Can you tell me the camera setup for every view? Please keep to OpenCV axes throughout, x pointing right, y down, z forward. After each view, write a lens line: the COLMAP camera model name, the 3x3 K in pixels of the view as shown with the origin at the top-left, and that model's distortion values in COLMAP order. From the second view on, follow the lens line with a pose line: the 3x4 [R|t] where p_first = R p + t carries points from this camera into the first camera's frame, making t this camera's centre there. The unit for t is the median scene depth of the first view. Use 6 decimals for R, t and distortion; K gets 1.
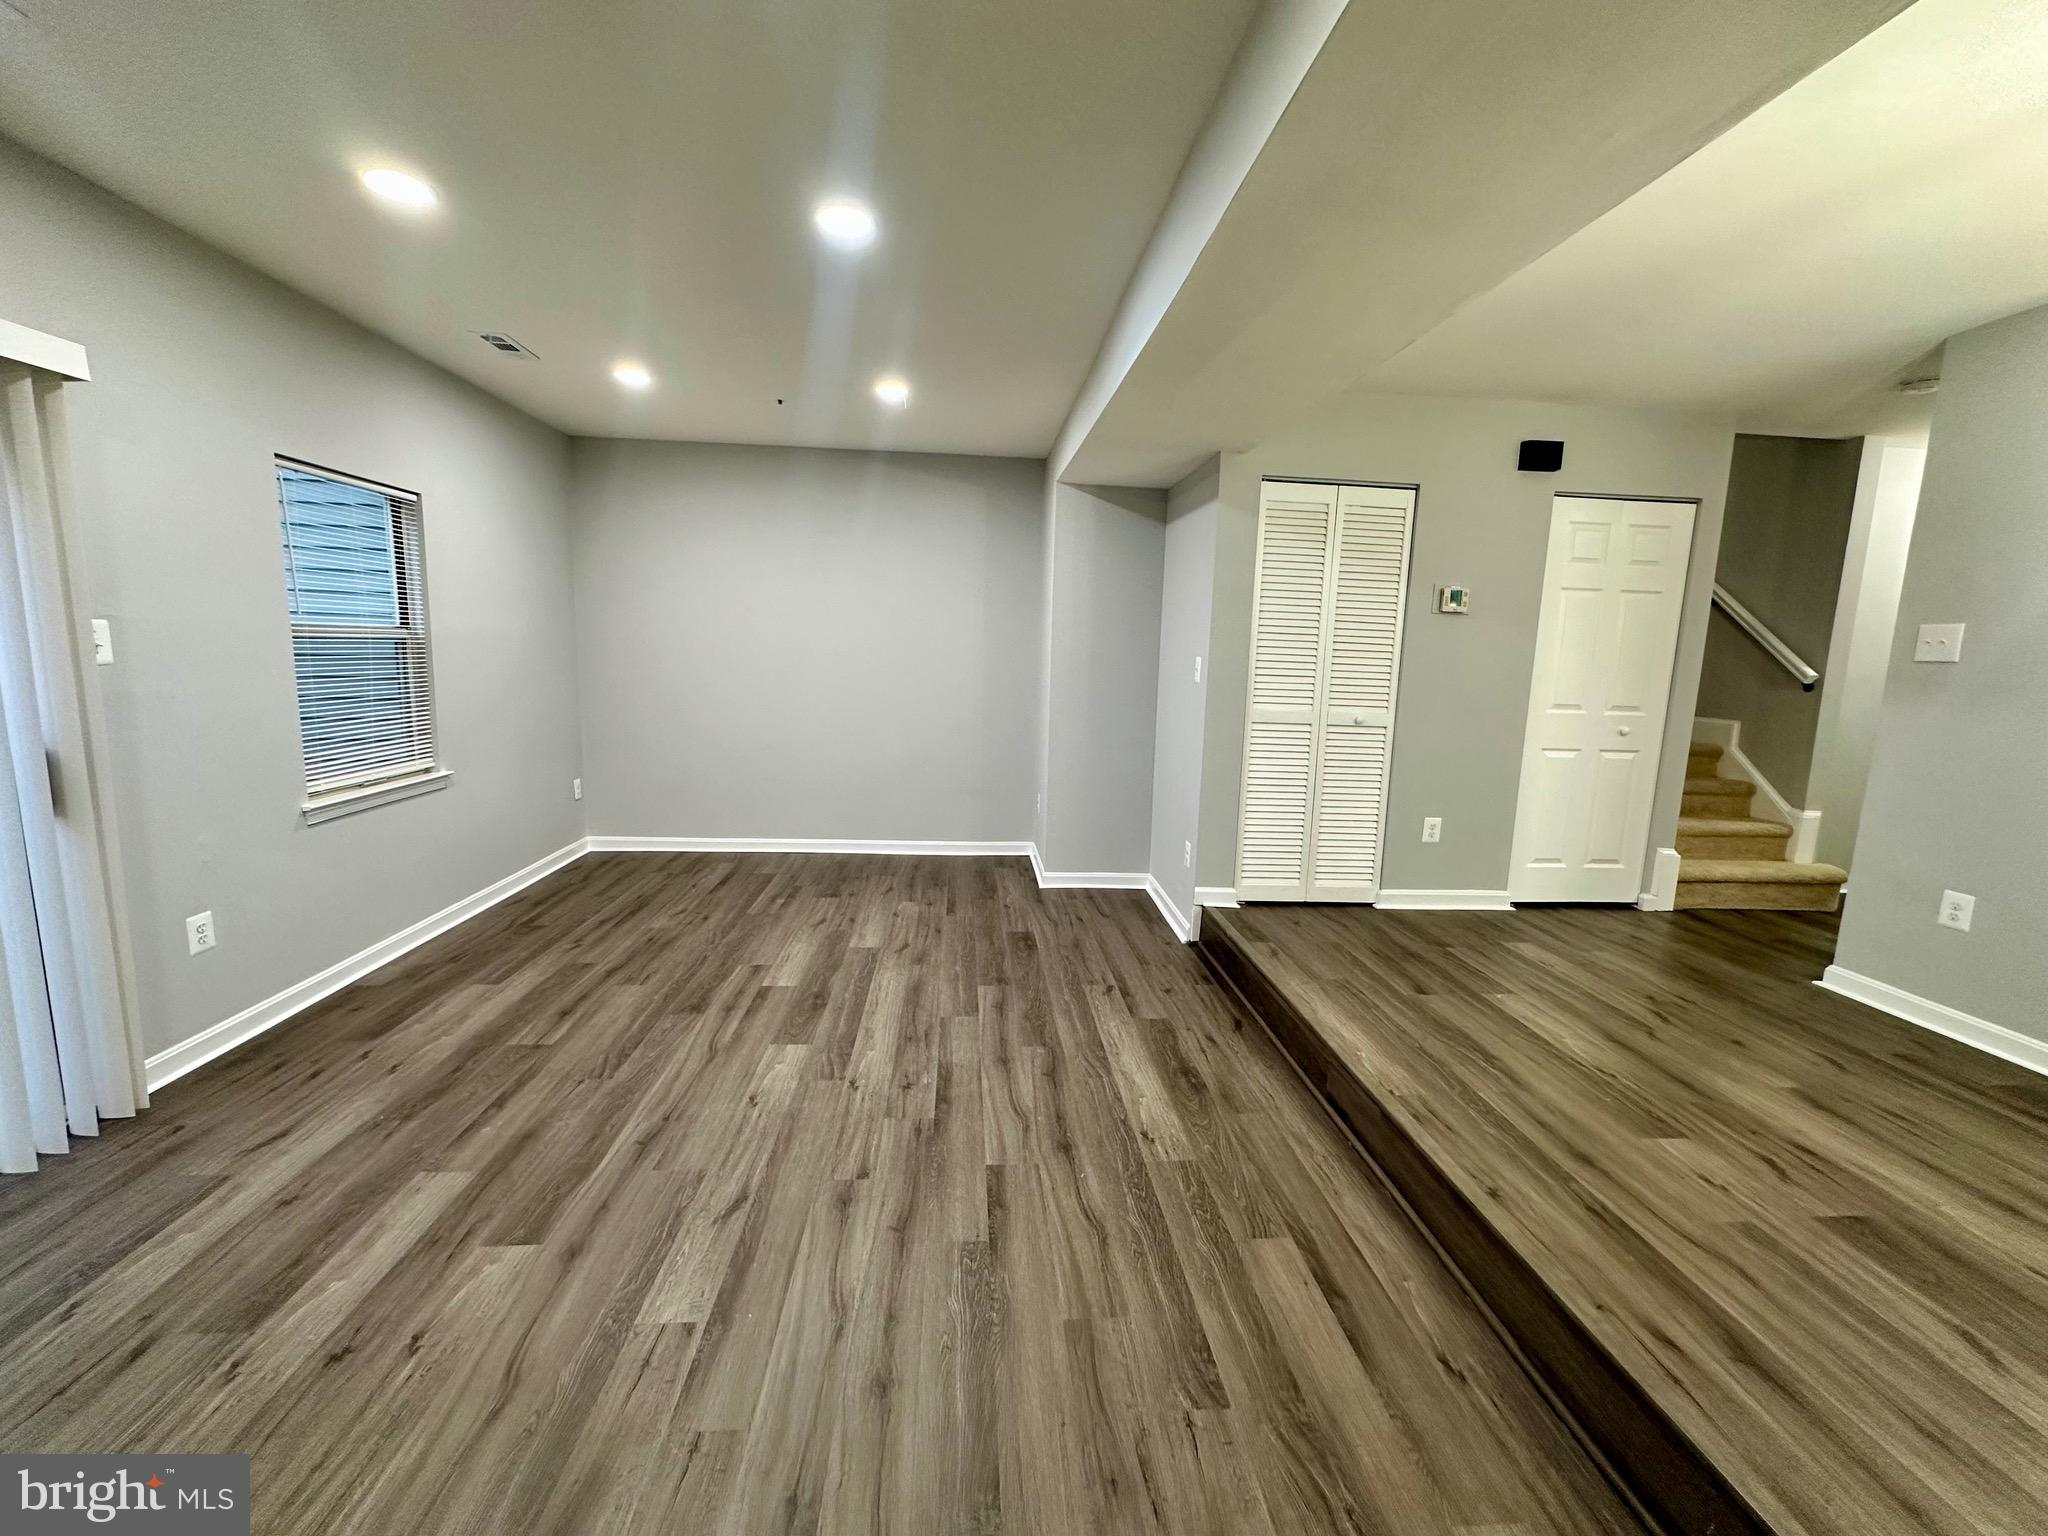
lens RADIAL K [[818.8, 0, 1026.5], [0, 818.8, 768.9], [0, 0, 1]] dist [-0.001531, 0.000399]
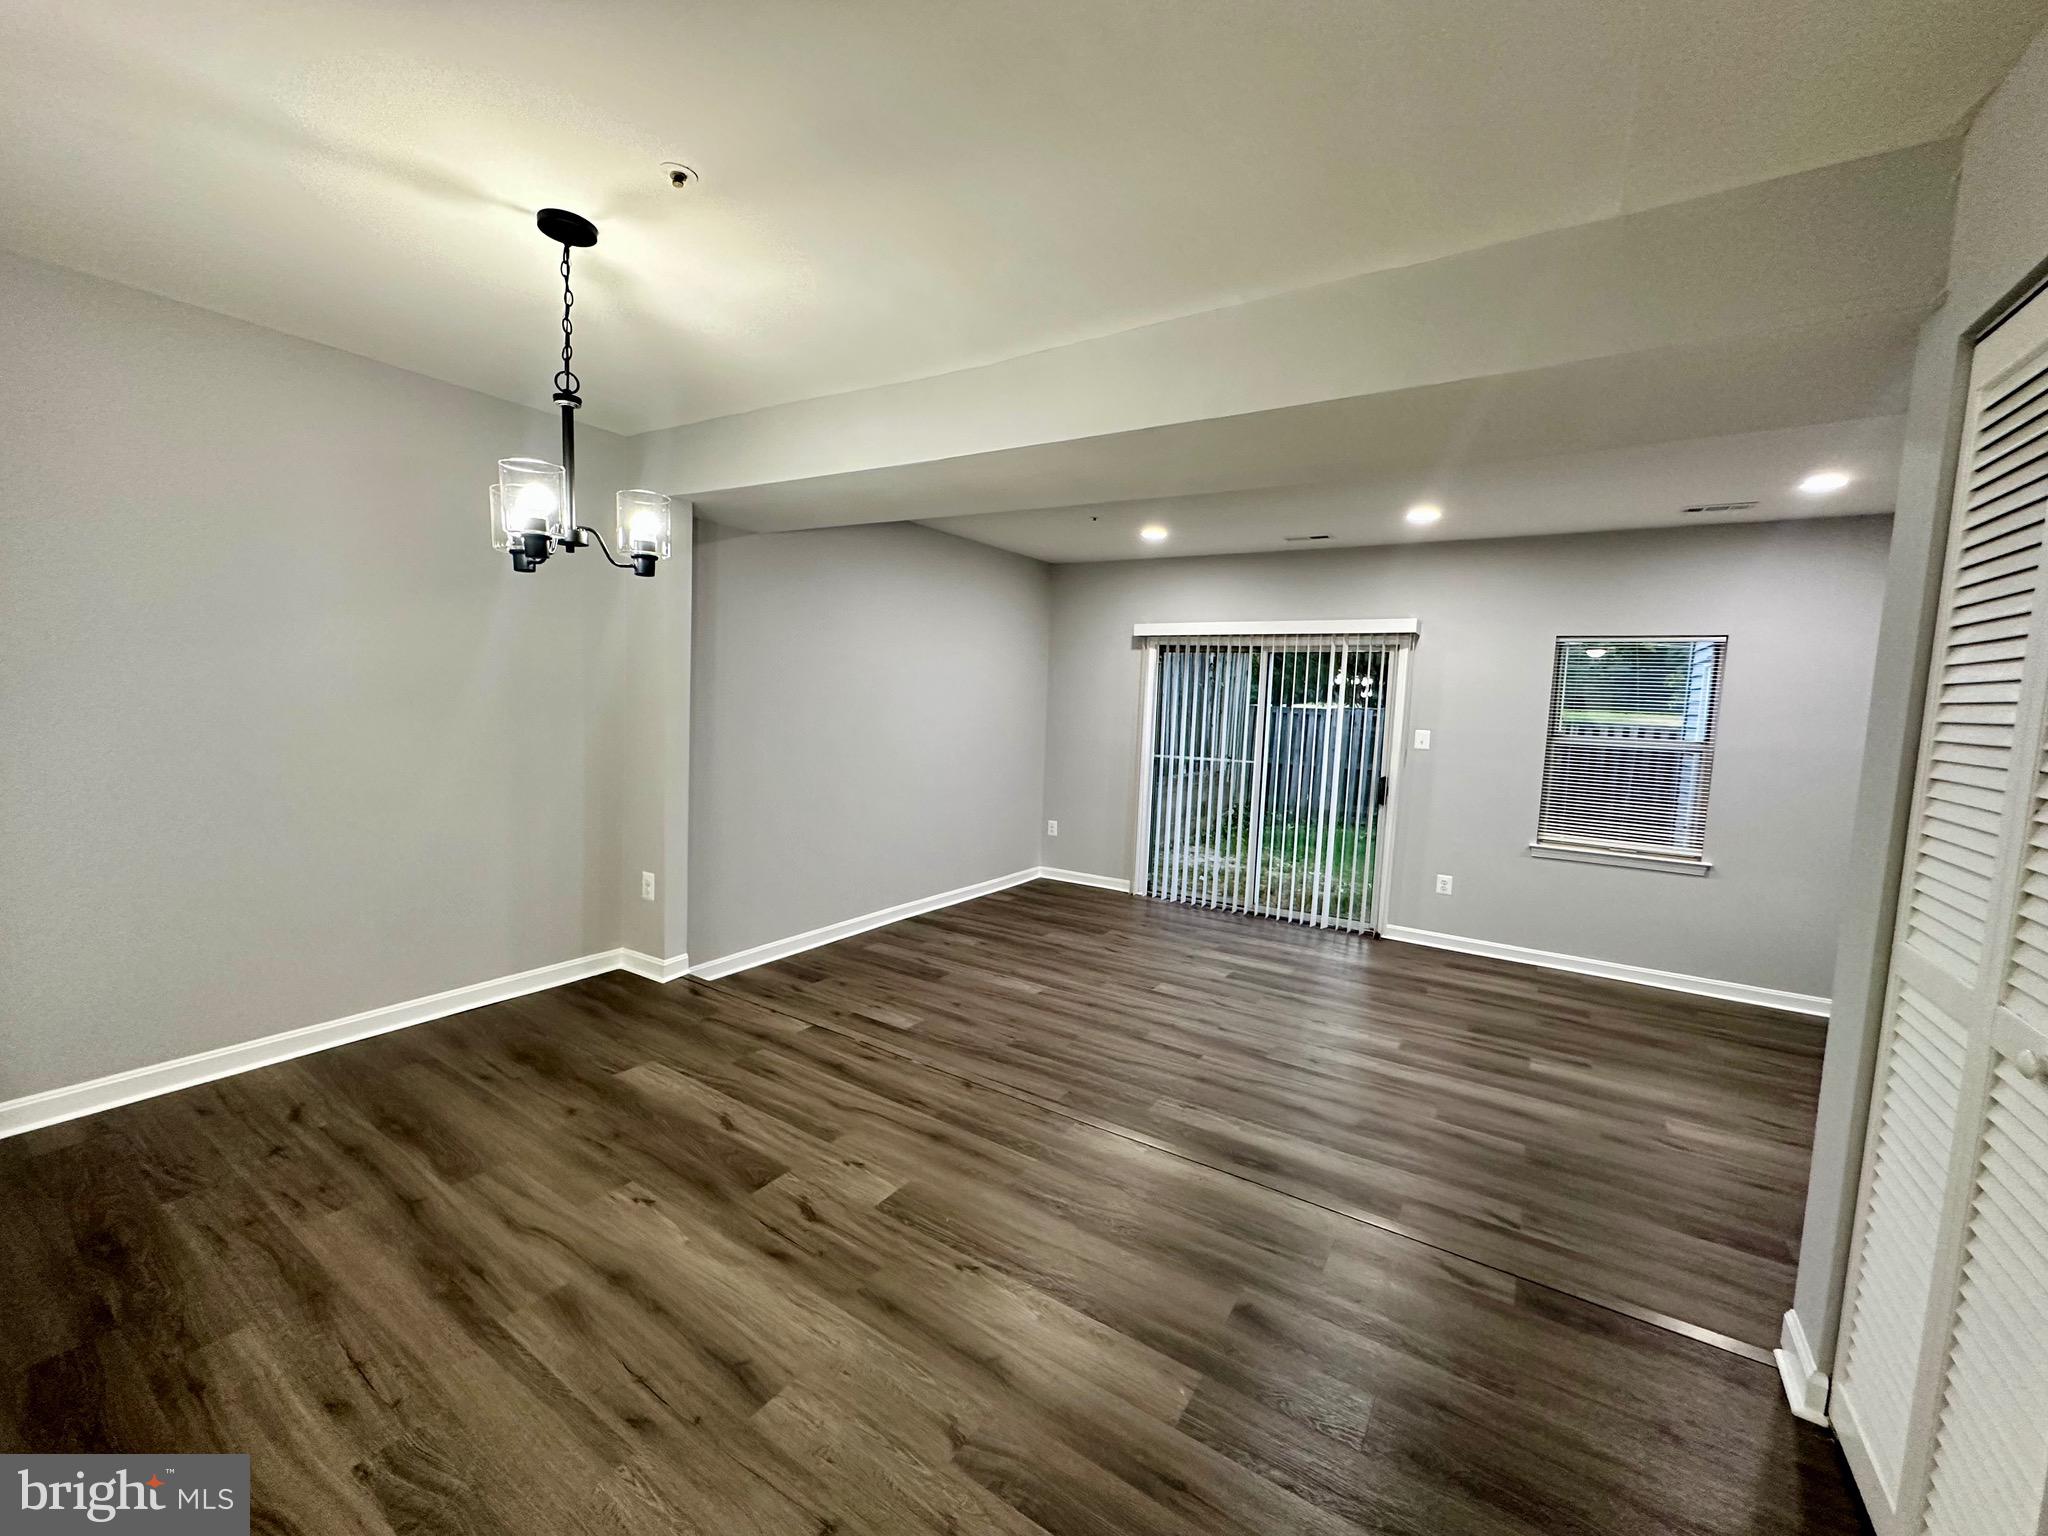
lens RADIAL K [[818.8, 0, 1026.5], [0, 818.8, 768.9], [0, 0, 1]] dist [-0.001531, 0.000399]
pose [[-0.600806, 0.018319, -0.799185, 1.130540], [-0.172454, 0.973226, 0.151955, -0.190842], [0.780571, 0.229118, -0.581561, 1.218856]]
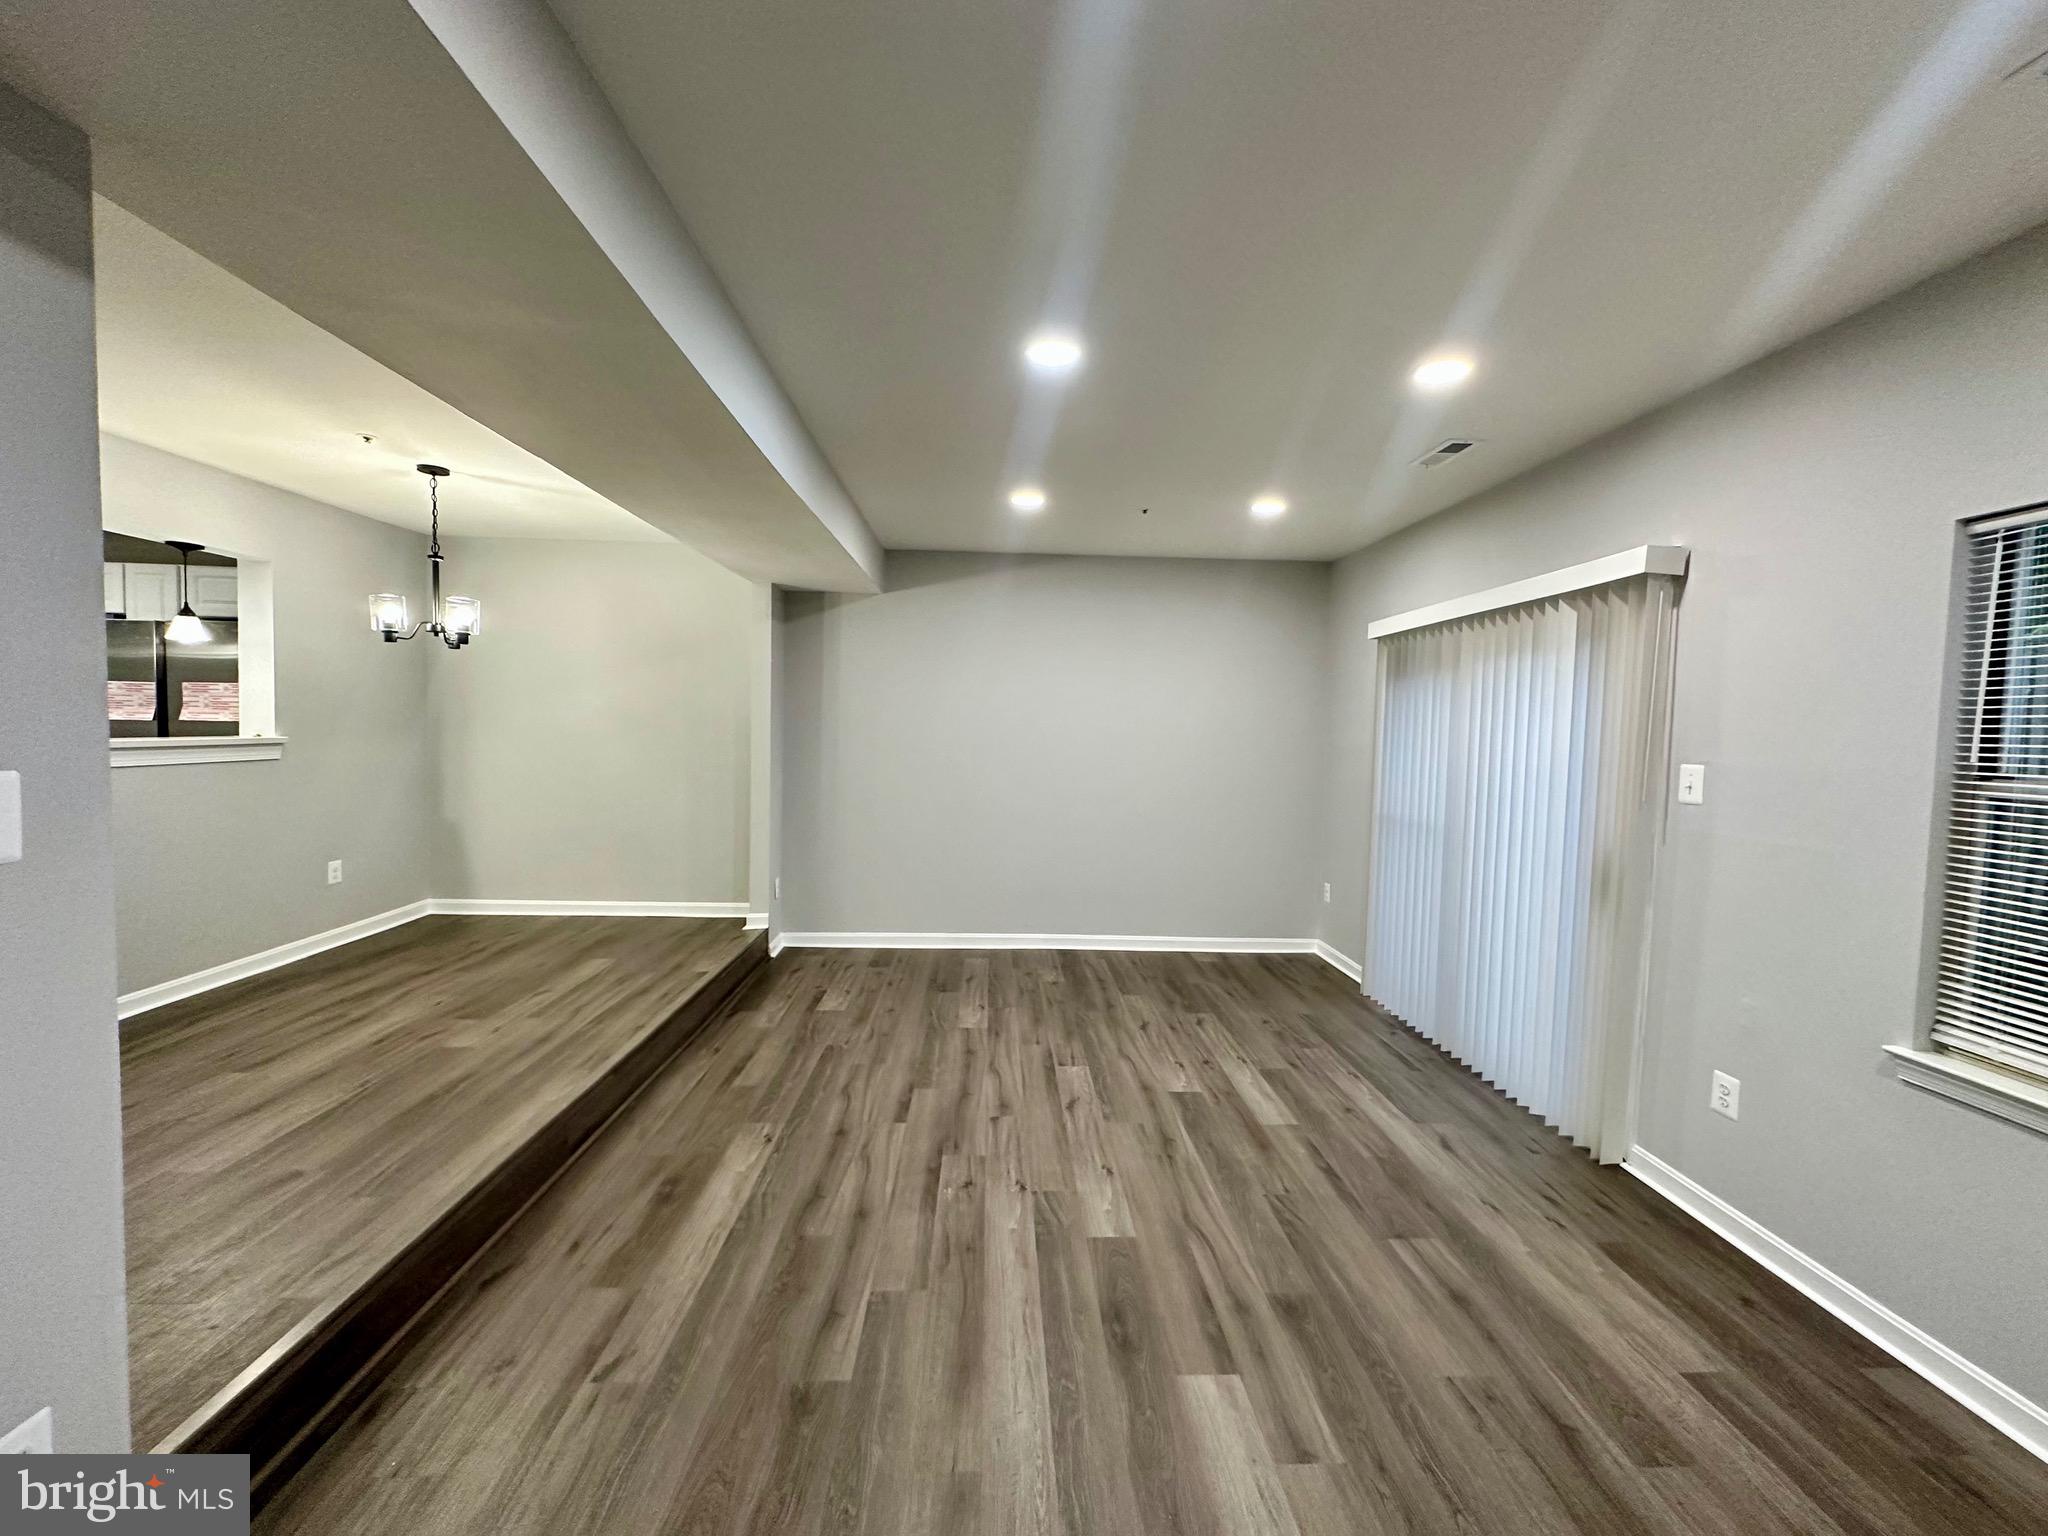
lens RADIAL K [[821.6, 0, 1022.3], [0, 821.6, 766.3], [0, 0, 1]] dist [-0.000385, 0.000013]
pose [[-0.997915, -0.053150, 0.036615, -0.207200], [-0.045033, 0.979788, 0.194906, -0.293826], [-0.046234, 0.192851, -0.980138, 1.762831]]
